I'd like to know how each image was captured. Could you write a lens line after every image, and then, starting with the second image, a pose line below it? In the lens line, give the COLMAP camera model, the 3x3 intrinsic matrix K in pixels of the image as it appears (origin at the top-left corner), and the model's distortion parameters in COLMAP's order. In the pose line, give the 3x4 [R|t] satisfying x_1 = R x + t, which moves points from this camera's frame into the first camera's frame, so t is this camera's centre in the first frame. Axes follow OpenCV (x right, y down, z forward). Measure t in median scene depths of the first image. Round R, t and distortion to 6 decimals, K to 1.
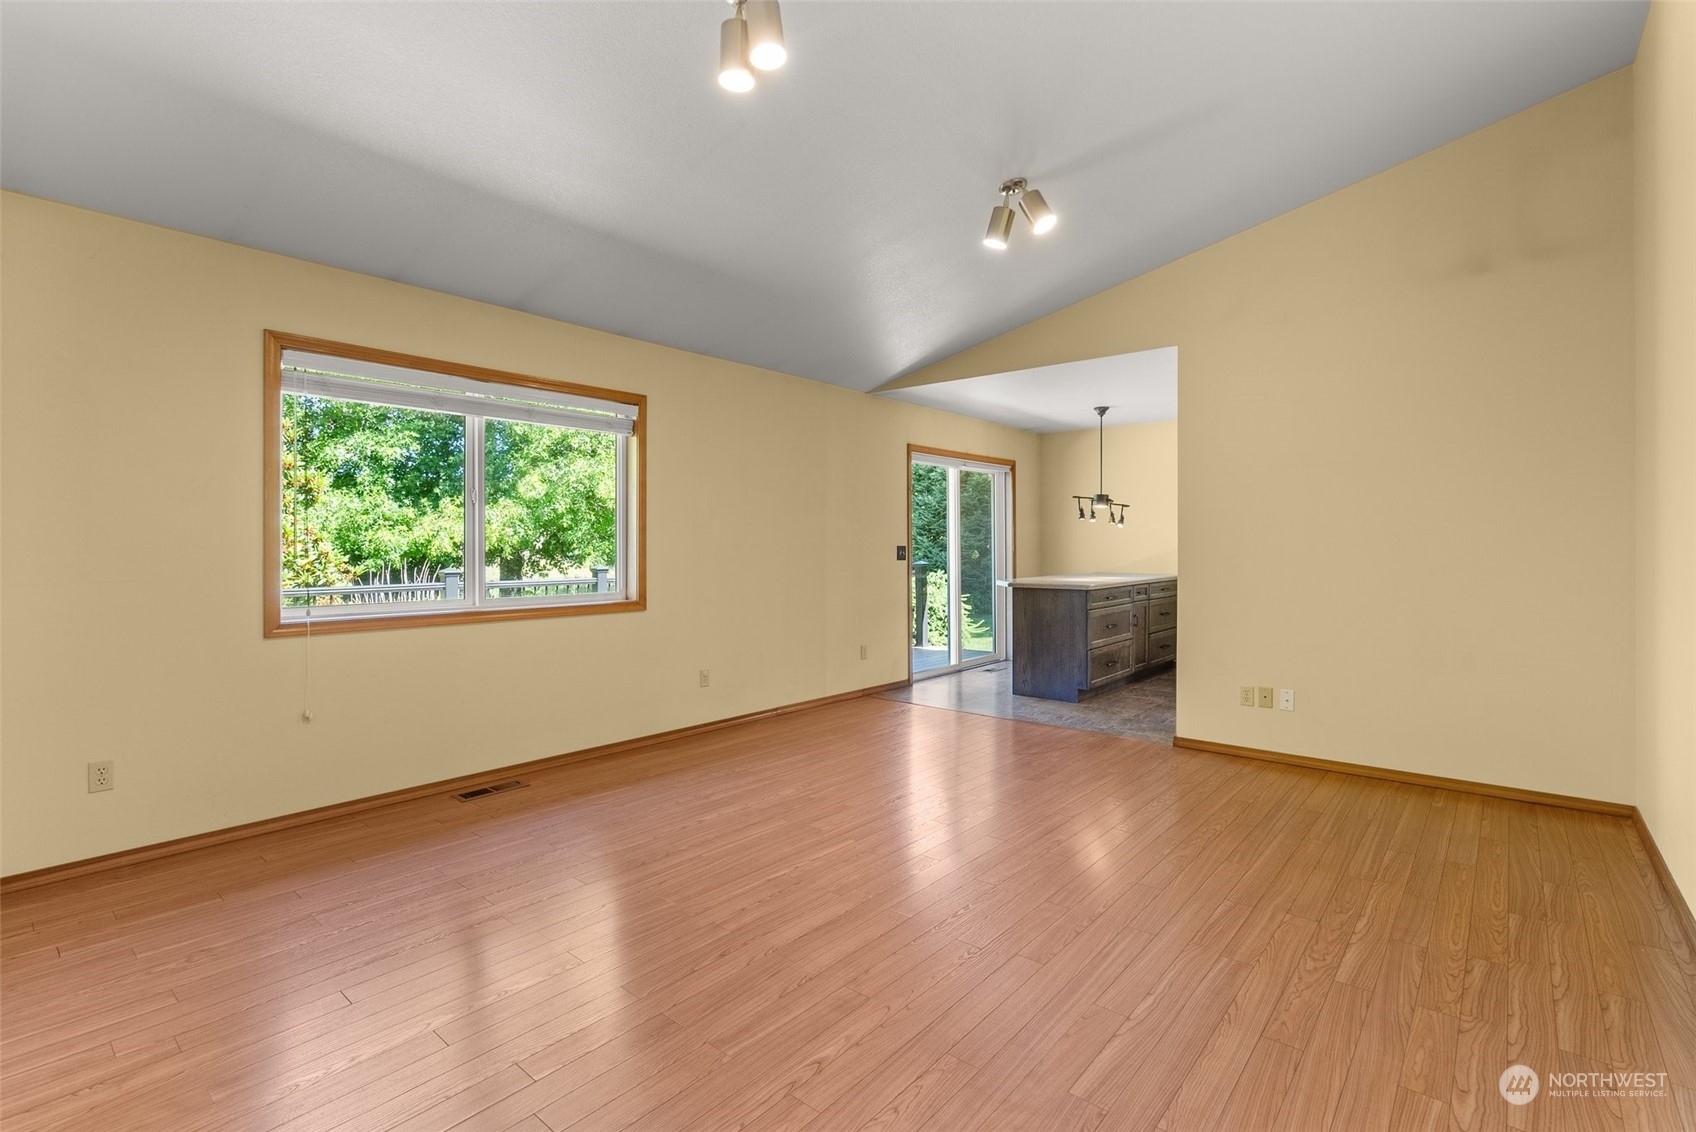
lens RADIAL K [[769.3, 0, 864.7], [0, 769.3, 553.5], [0, 0, 1]] dist [-0.000412, 0.000500]
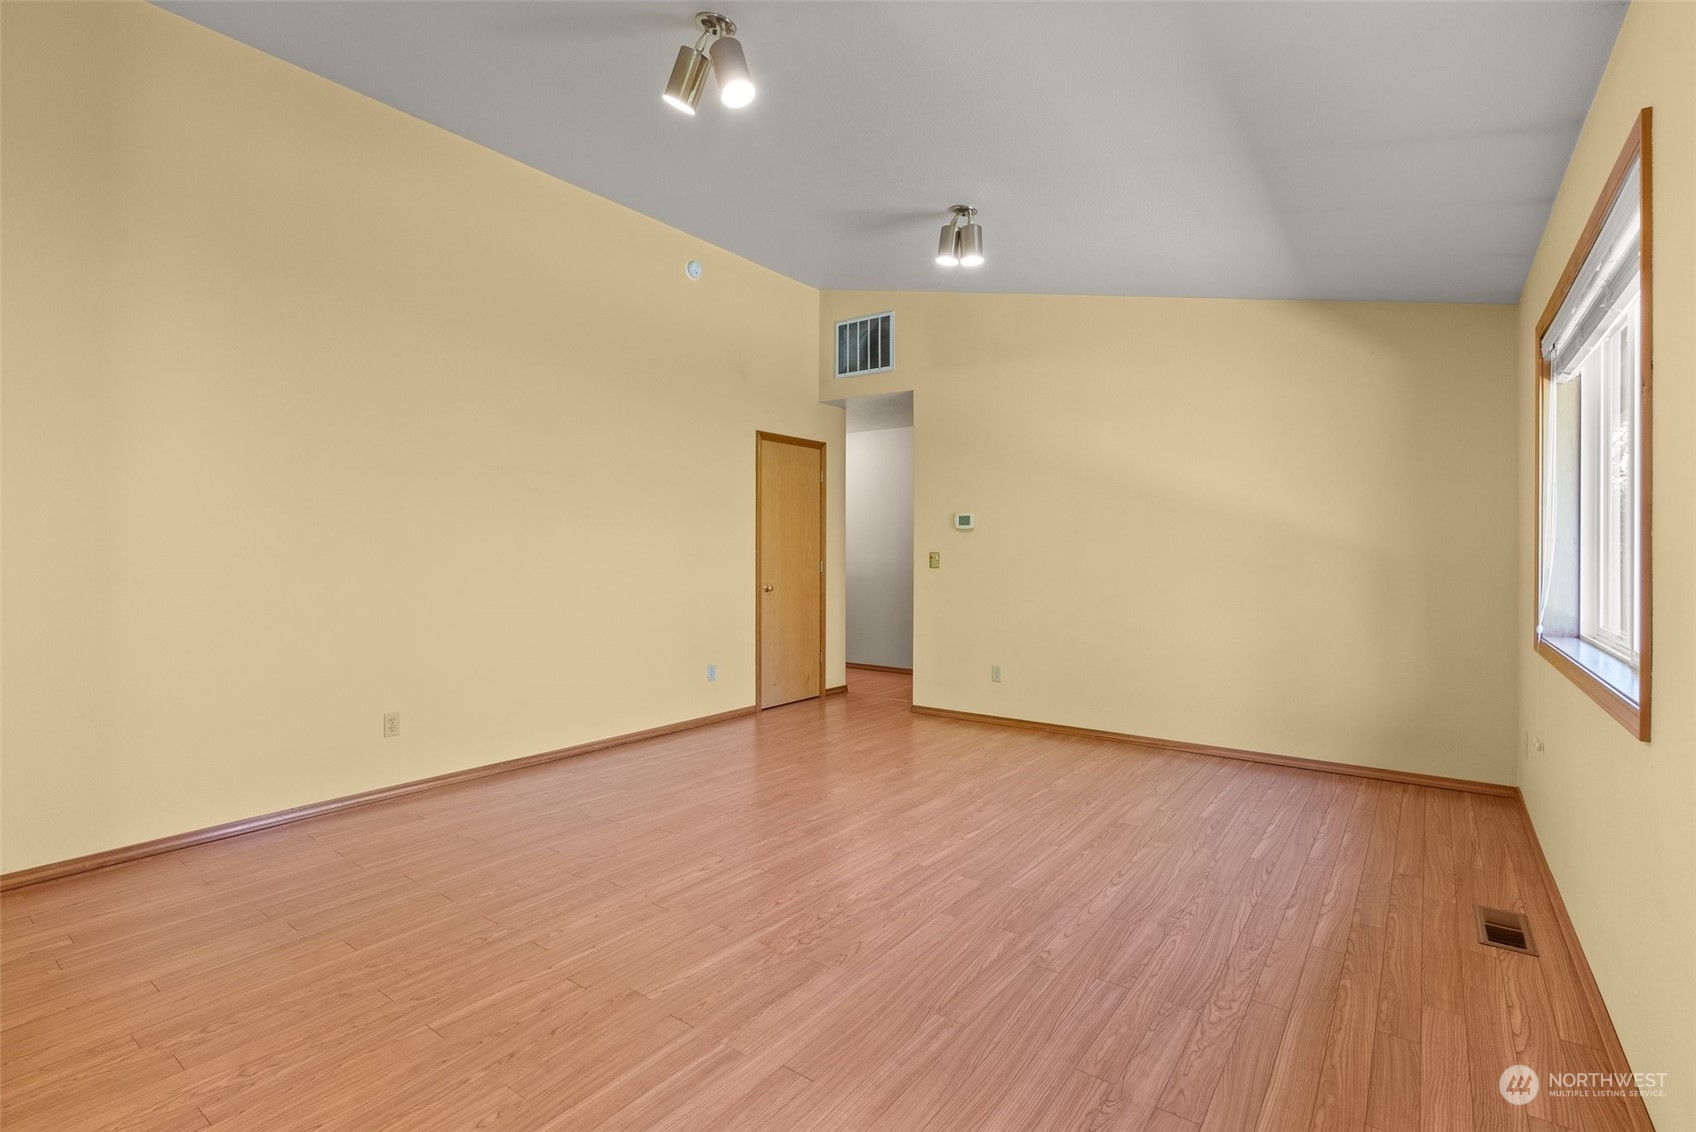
lens RADIAL K [[769.3, 0, 864.7], [0, 769.3, 553.5], [0, 0, 1]] dist [-0.000412, 0.000500]
pose [[-0.997874, -0.003026, -0.065104, 0.115963], [-0.003414, 0.999977, 0.005857, -0.013581], [0.065085, 0.006067, -0.997861, 1.903287]]
